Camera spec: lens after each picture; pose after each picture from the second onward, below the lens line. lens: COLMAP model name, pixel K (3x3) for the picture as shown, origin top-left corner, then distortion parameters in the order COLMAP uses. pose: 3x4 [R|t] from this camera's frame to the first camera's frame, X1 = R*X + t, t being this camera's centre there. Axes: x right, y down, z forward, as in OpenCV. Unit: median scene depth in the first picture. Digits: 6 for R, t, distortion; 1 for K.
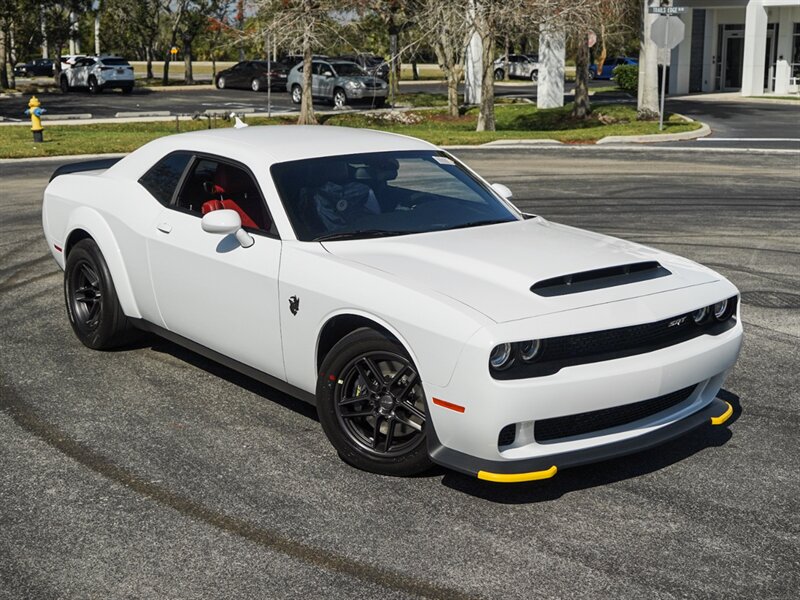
lens RADIAL K [[1134.9, 0, 393.2], [0, 1134.9, 306.3], [0, 0, 1]] dist [0.009331, 0.000000]
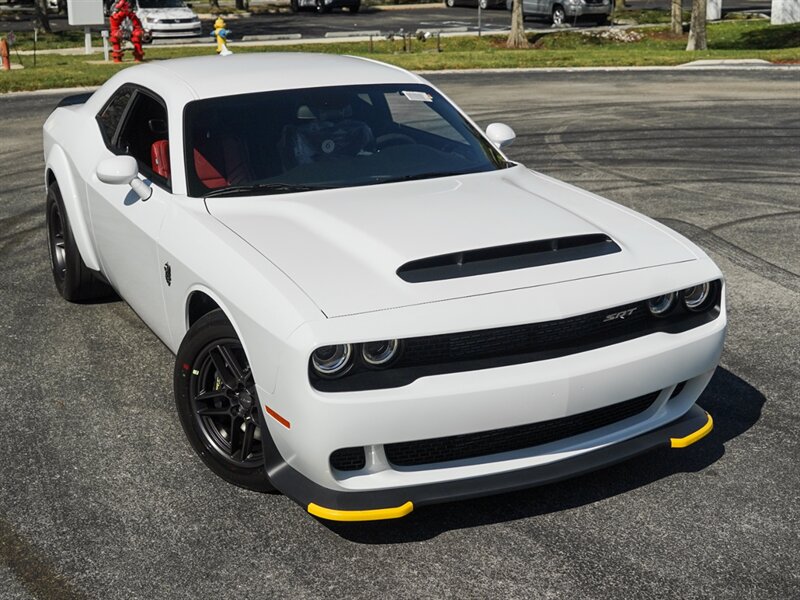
lens RADIAL K [[1134.9, 0, 404.8], [0, 1134.9, 294.6], [0, 0, 1]] dist [0.009331, 0.000000]
pose [[0.981533, 0.036407, -0.187798, 0.235099], [-0.025174, 0.997768, 0.061856, -0.040938], [0.189631, -0.055987, 0.980258, 0.207786]]
